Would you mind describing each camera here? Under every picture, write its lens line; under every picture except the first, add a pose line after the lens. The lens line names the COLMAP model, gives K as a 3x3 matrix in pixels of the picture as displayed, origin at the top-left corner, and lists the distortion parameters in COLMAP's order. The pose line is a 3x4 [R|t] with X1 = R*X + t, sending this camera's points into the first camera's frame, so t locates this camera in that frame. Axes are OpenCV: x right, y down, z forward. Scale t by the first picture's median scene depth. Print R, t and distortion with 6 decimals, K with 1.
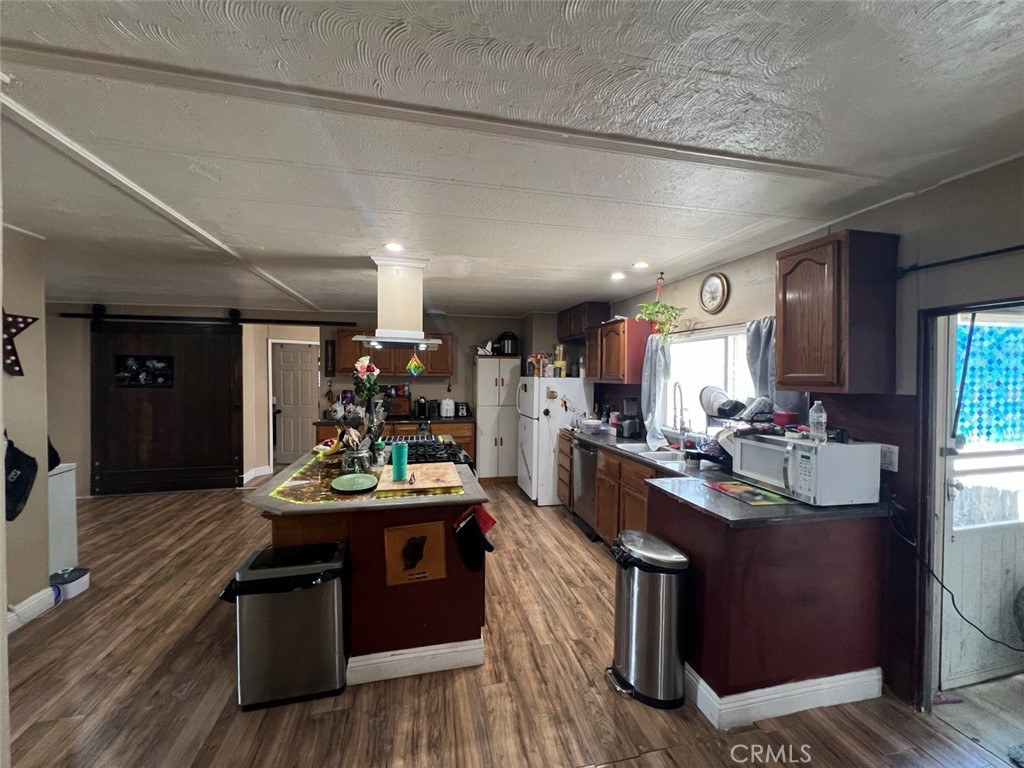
lens RADIAL K [[409.6, 0, 513.3], [0, 409.6, 379.4], [0, 0, 1]] dist [0.001292, 0.000033]
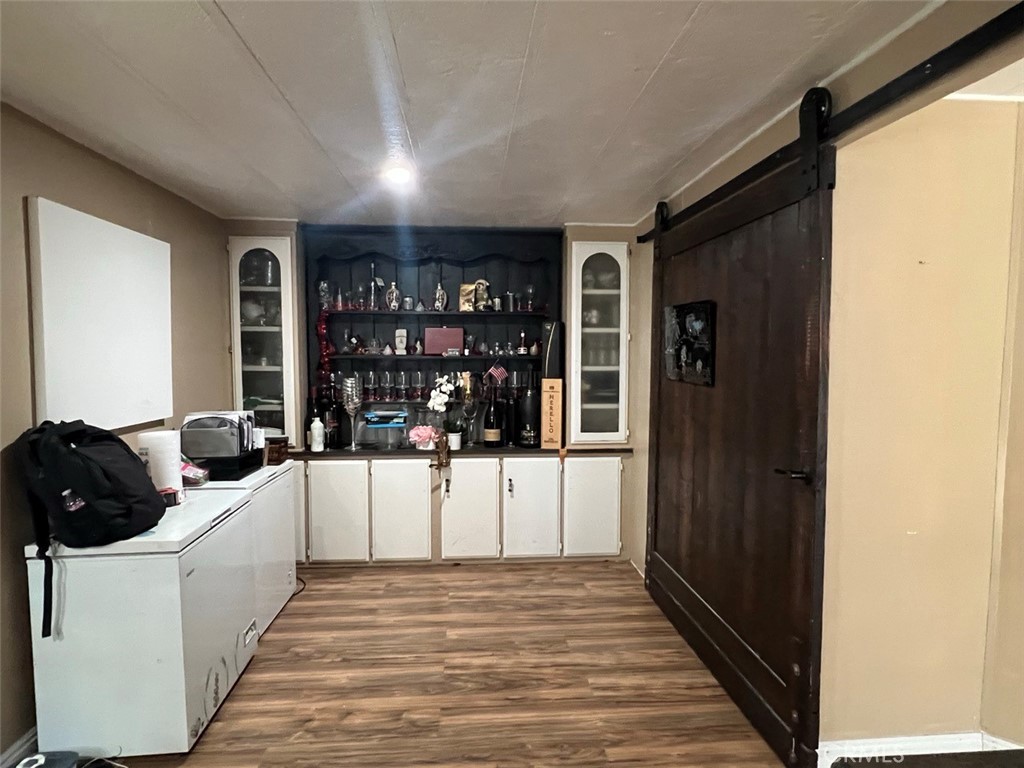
lens RADIAL K [[570.3, 0, 511.2], [0, 570.3, 376.0], [0, 0, 1]] dist [0.006925, 0.000649]
pose [[-0.143787, 0.043151, -0.988667, -0.304229], [-0.017508, 0.998782, 0.046139, -0.010125], [0.989454, 0.023944, -0.142857, 0.906507]]
